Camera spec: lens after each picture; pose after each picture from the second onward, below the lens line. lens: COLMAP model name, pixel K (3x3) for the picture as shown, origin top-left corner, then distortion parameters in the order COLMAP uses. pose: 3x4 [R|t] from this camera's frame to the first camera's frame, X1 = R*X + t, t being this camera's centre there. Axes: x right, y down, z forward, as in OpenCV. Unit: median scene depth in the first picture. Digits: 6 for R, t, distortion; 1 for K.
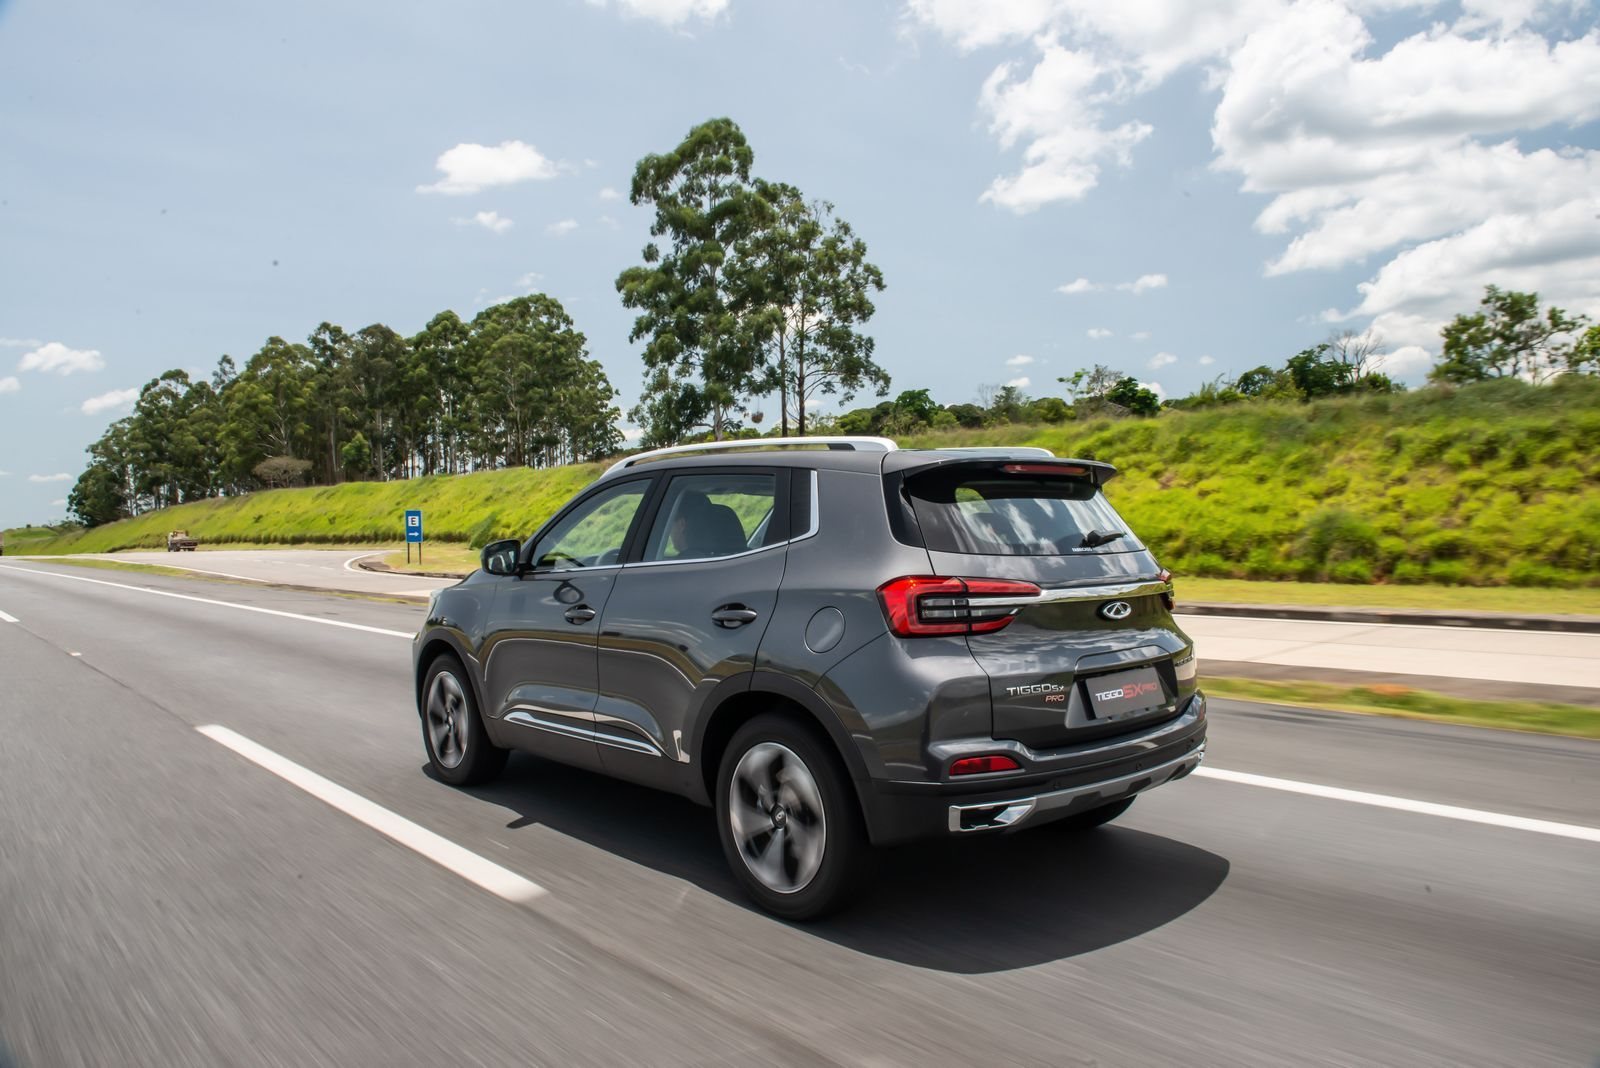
lens RADIAL K [[1114.5, 0, 800.0], [0, 1114.5, 534.0], [0, 0, 1]] dist [-0.002603, -0.000591]
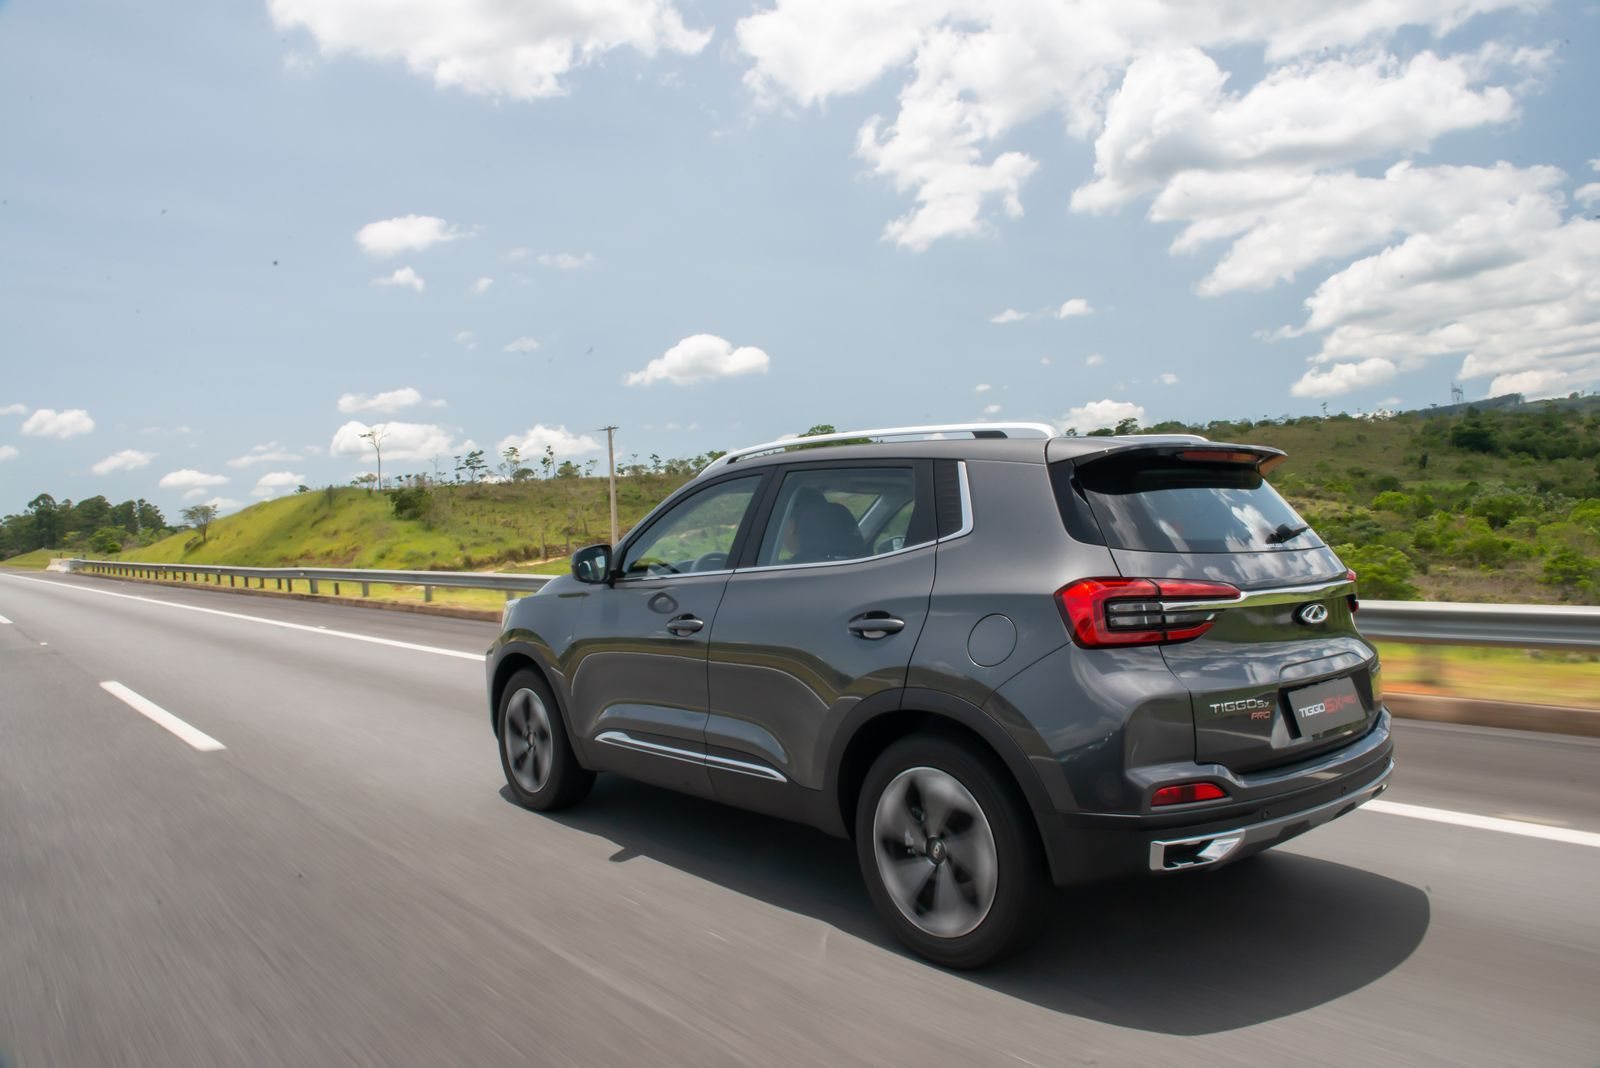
lens RADIAL K [[1093.5, 0, 800.0], [0, 1093.5, 534.0], [0, 0, 1]] dist [-0.005985, 0.000226]
pose [[0.999890, -0.012709, -0.007635, -0.115769], [0.012666, 0.999904, -0.005666, 0.004834], [0.007706, 0.005569, 0.999955, 0.127866]]
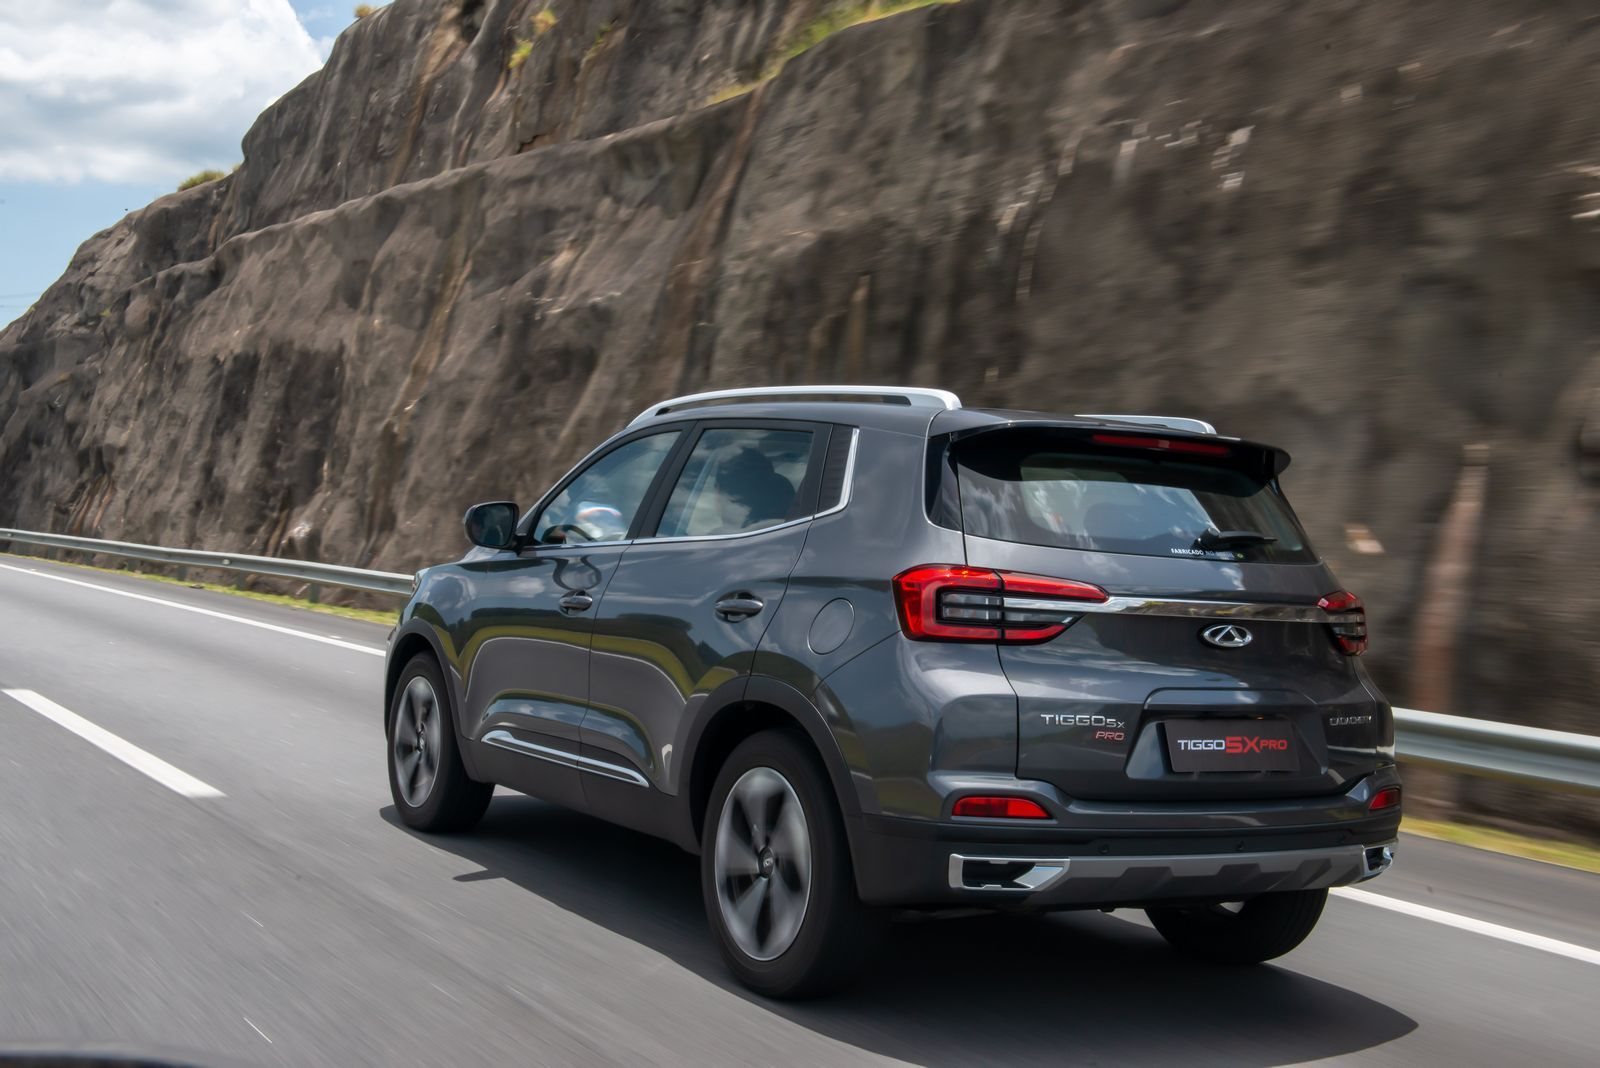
lens RADIAL K [[1909.4, 0, 823.5], [0, 1909.4, 539.5], [0, 0, 1]] dist [0.240023, 0.012060]
pose [[0.981740, 0.069532, -0.177063, 0.241241], [-0.072718, 0.997286, -0.011559, 0.038664], [0.175779, 0.024224, 0.984132, -0.323873]]
